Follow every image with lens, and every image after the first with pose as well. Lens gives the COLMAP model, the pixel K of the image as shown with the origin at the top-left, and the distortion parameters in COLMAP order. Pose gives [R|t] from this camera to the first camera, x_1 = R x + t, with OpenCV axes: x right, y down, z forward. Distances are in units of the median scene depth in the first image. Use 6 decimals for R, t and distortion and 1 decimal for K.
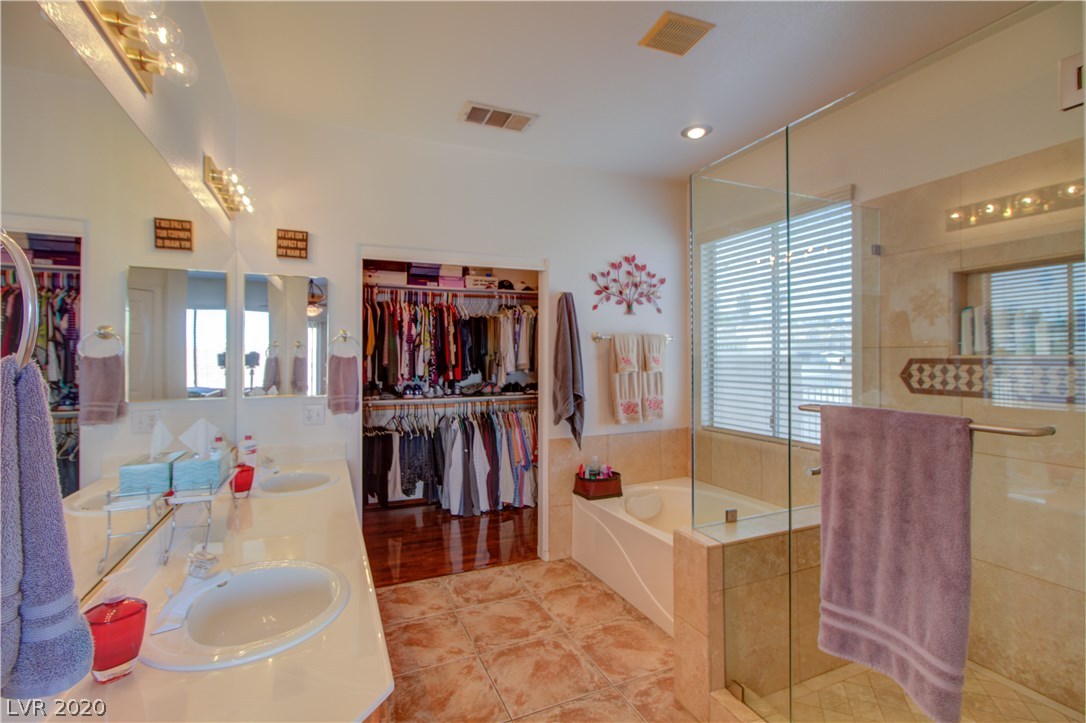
lens RADIAL K [[505.9, 0, 540.6], [0, 505.9, 366.1], [0, 0, 1]] dist [-0.017177, 0.009068]
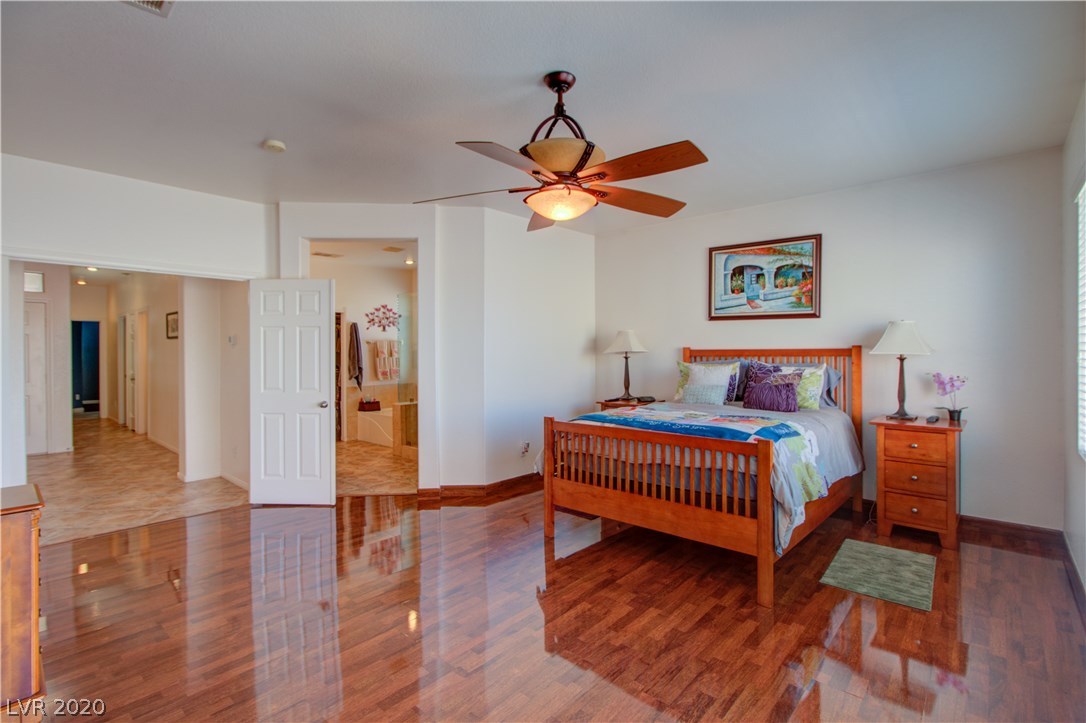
lens RADIAL K [[505.9, 0, 553.8], [0, 505.9, 357.5], [0, 0, 1]] dist [-0.017177, 0.009068]
pose [[0.897709, -0.004609, 0.440565, -0.137125], [0.000544, 0.999956, 0.009351, -0.008555], [-0.440589, -0.008155, 0.897672, -1.358876]]
